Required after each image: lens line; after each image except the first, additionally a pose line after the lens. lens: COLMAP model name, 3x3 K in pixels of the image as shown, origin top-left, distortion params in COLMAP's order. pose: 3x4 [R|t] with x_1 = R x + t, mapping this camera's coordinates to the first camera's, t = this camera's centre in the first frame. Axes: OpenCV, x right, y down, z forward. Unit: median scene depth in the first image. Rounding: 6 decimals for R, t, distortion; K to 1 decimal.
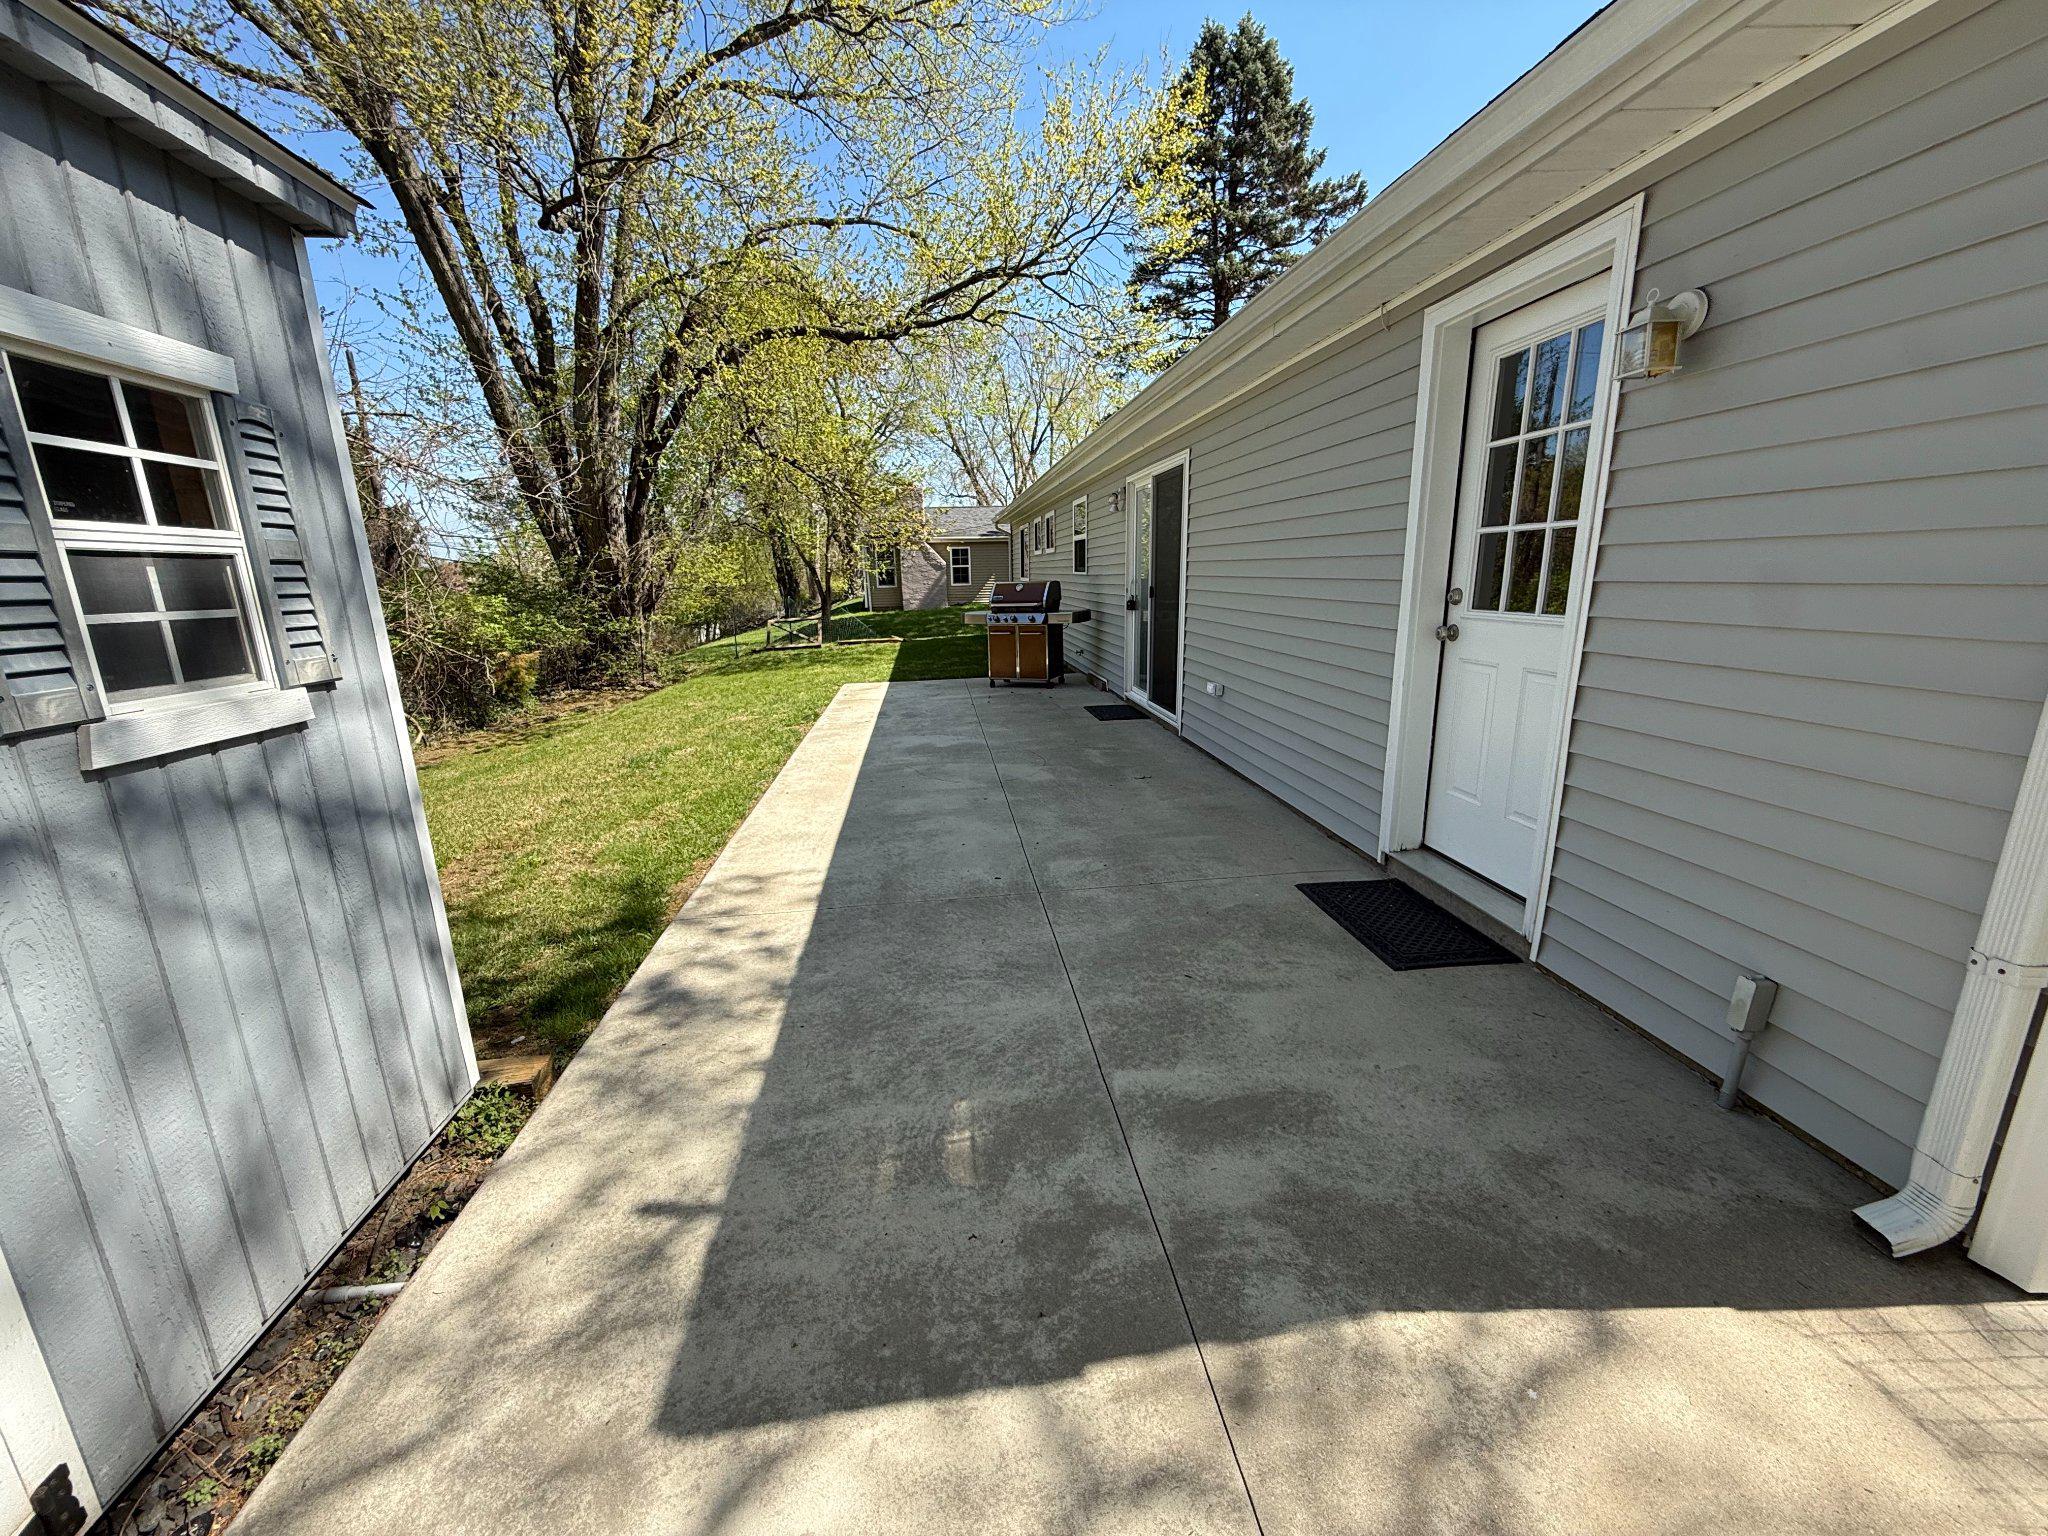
lens RADIAL K [[809.0, 0, 1020.5], [0, 809.0, 767.1], [0, 0, 1]] dist [-0.001124, 0.000121]
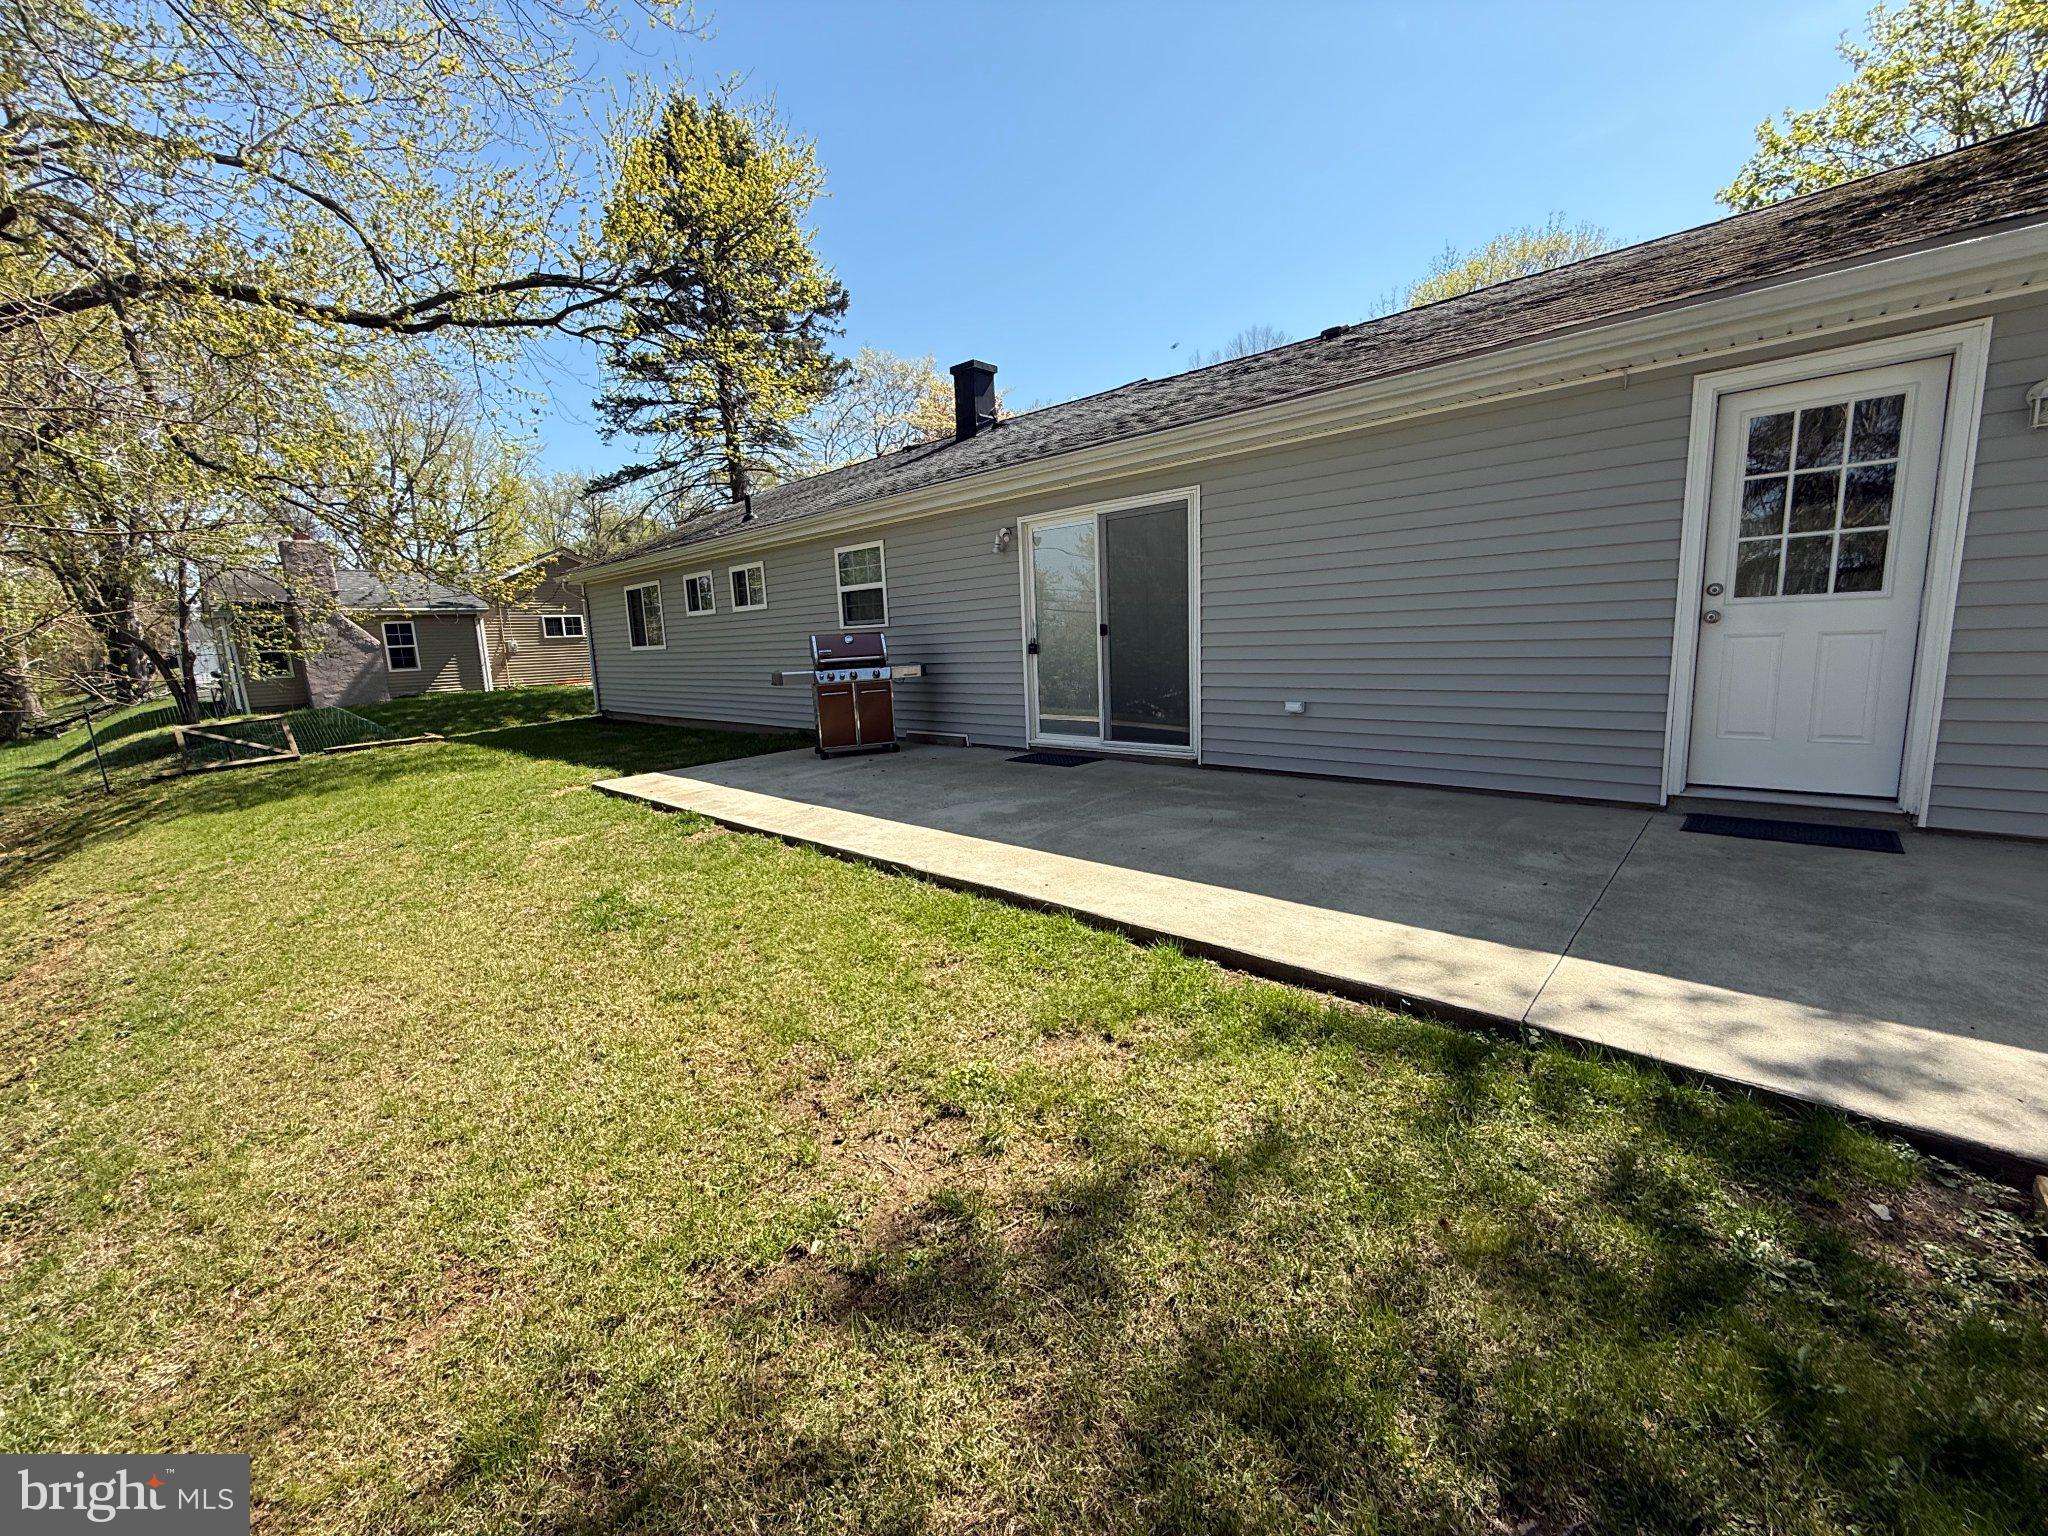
lens RADIAL K [[809.0, 0, 1024.2], [0, 809.0, 763.8], [0, 0, 1]] dist [-0.001124, 0.000121]
pose [[0.763704, -0.115969, 0.635065, -1.244736], [0.179599, 0.983064, -0.036461, -0.085913], [-0.620081, 0.141903, 0.771598, 0.738082]]
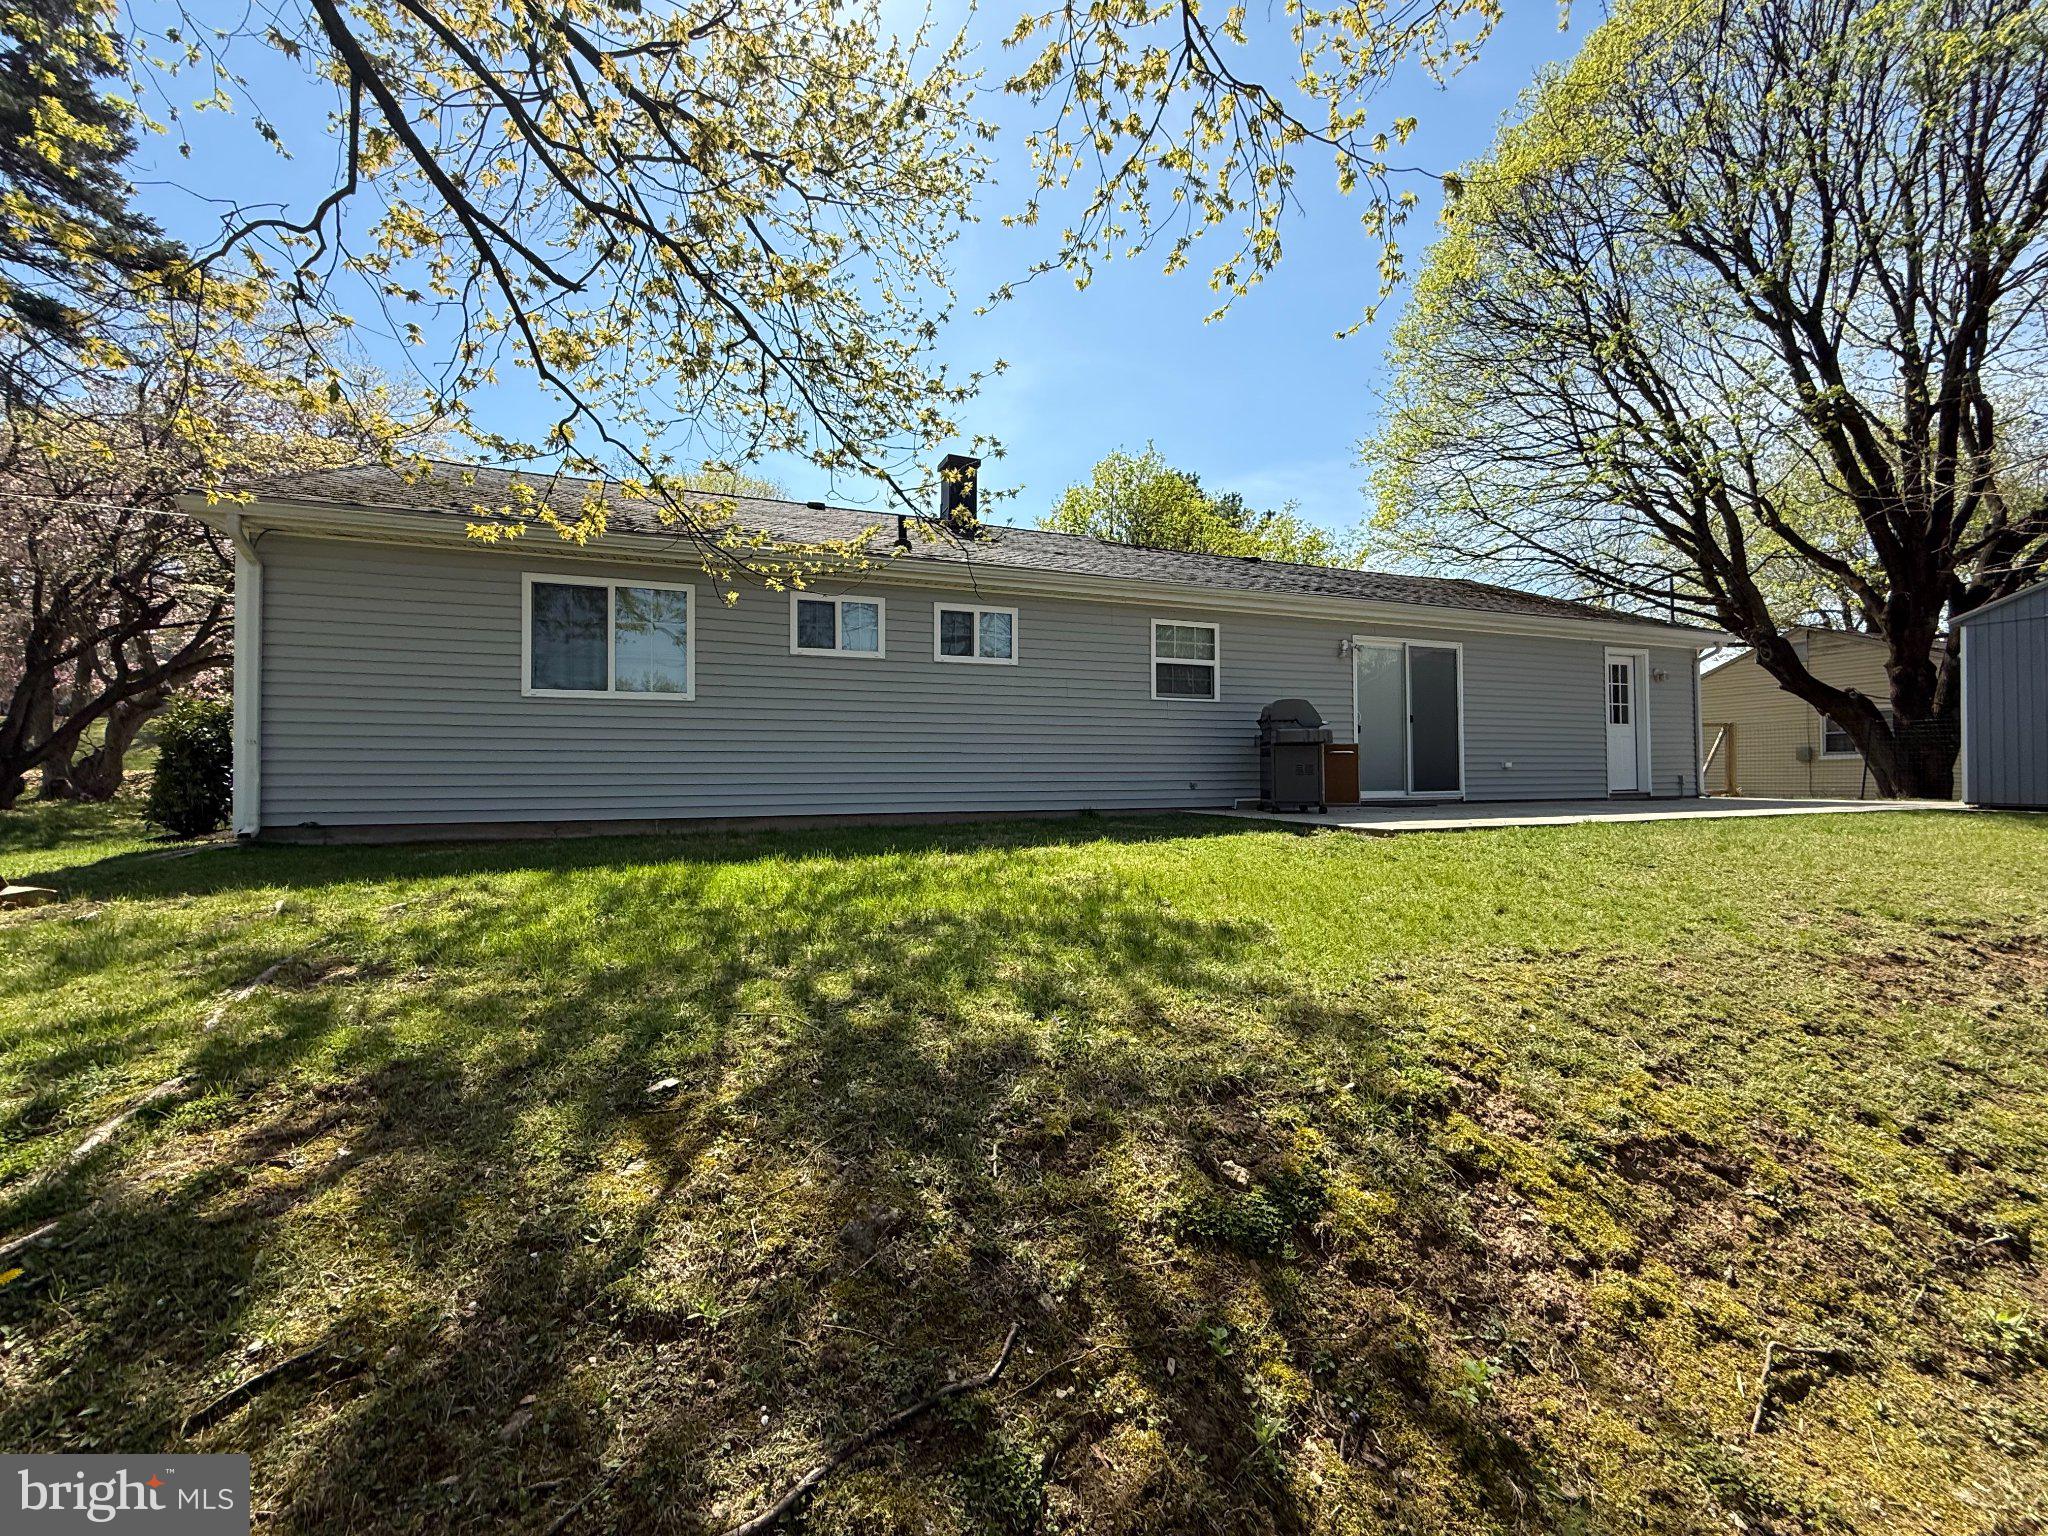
lens RADIAL K [[809.0, 0, 1027.1], [0, 809.0, 771.4], [0, 0, 1]] dist [-0.001124, 0.000121]
pose [[-0.241017, 0.038693, 0.969749, -2.504317], [0.242468, 0.969920, 0.021561, -0.726775], [-0.939745, 0.240330, -0.243149, 4.586502]]
